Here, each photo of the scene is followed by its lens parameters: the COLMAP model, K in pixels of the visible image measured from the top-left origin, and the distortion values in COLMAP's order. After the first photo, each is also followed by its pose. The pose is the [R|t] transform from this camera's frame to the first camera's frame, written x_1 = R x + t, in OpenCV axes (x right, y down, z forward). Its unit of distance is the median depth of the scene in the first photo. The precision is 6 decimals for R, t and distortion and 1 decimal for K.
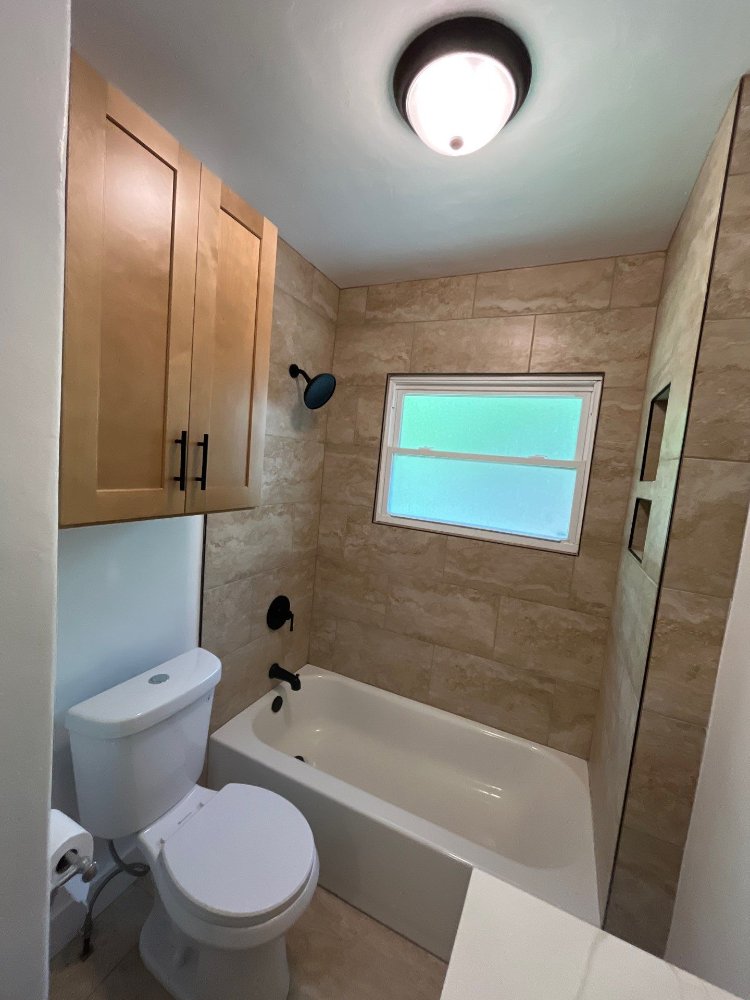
lens RADIAL K [[405.1, 0, 375.1], [0, 405.1, 497.9], [0, 0, 1]] dist [-0.002448, -0.000593]
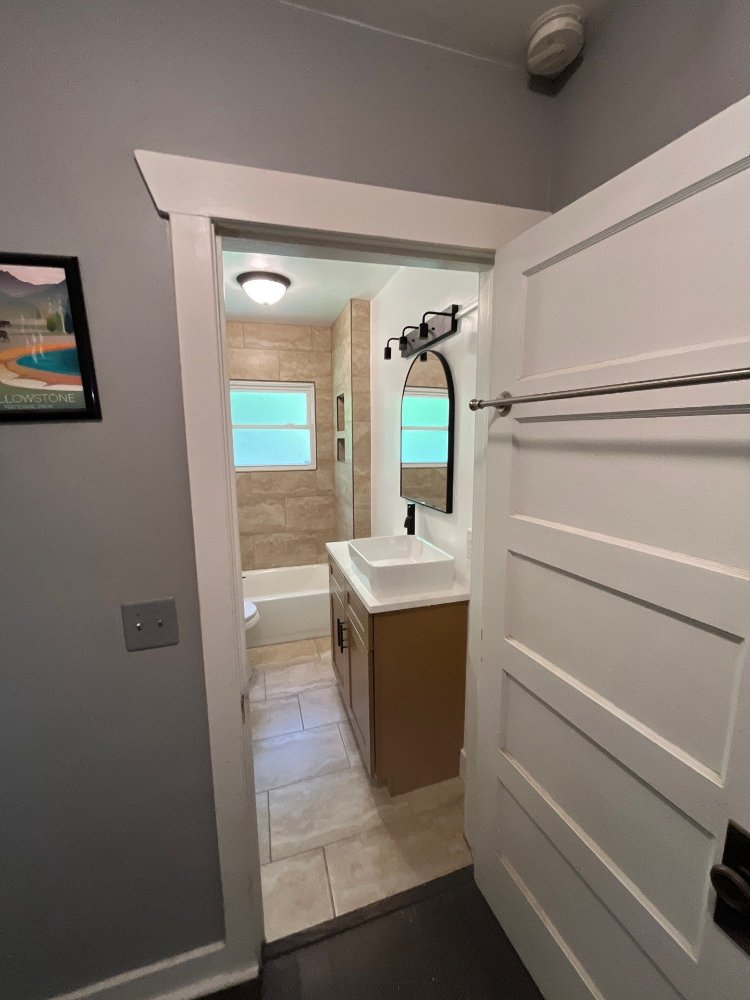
lens RADIAL K [[405.1, 0, 376.9], [0, 405.1, 498.7], [0, 0, 1]] dist [-0.002448, -0.000593]
pose [[0.733626, -0.193600, 0.651393, -0.610672], [0.134151, 0.980955, 0.140463, 0.032638], [-0.666181, -0.015662, 0.745626, -0.711516]]
